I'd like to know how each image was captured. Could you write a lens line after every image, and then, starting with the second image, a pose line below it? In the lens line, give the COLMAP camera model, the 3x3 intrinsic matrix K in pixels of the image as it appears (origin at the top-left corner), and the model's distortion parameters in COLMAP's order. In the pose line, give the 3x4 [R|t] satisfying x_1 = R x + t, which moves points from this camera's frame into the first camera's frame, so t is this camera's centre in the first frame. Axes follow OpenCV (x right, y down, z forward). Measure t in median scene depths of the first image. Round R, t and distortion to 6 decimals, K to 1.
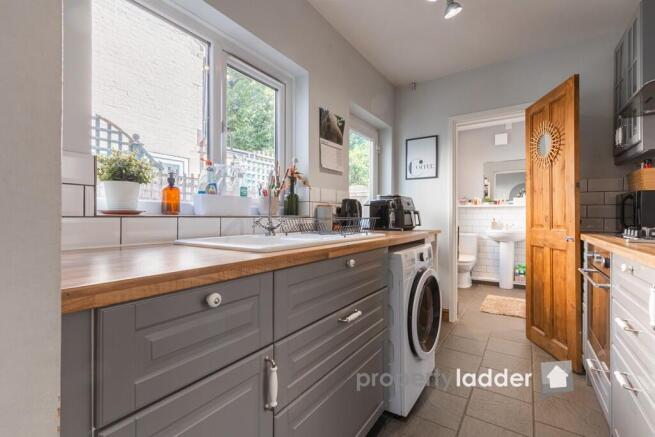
lens RADIAL K [[296.2, 0, 326.3], [0, 296.2, 218.1], [0, 0, 1]] dist [0.001000, -0.000014]
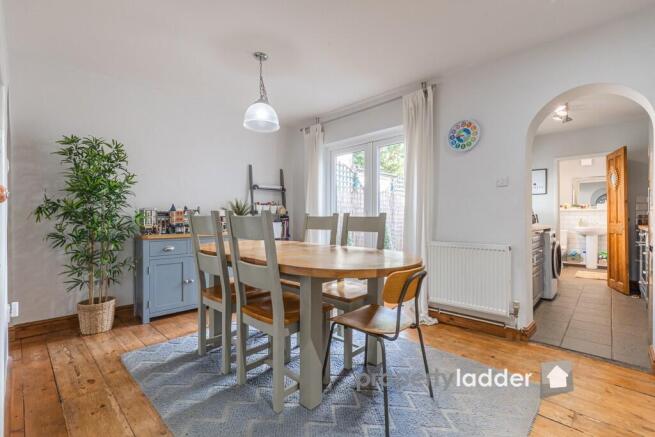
lens RADIAL K [[296.2, 0, 332.2], [0, 296.2, 216.9], [0, 0, 1]] dist [0.001000, -0.000014]
pose [[0.987762, -0.001807, -0.155956, -0.371153], [0.000676, 0.999973, -0.007304, 0.001861], [0.155965, 0.007109, 0.987737, -0.556613]]
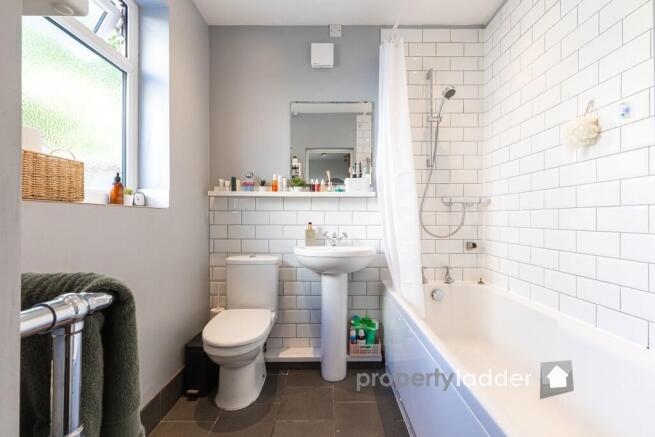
lens RADIAL K [[296.2, 0, 328.4], [0, 296.2, 212.0], [0, 0, 1]] dist [0.001000, -0.000014]
pose [[0.825285, -0.004628, 0.564697, 0.332177], [0.003881, 0.999989, 0.002522, -0.015538], [-0.564703, 0.000110, 0.825294, 0.608737]]
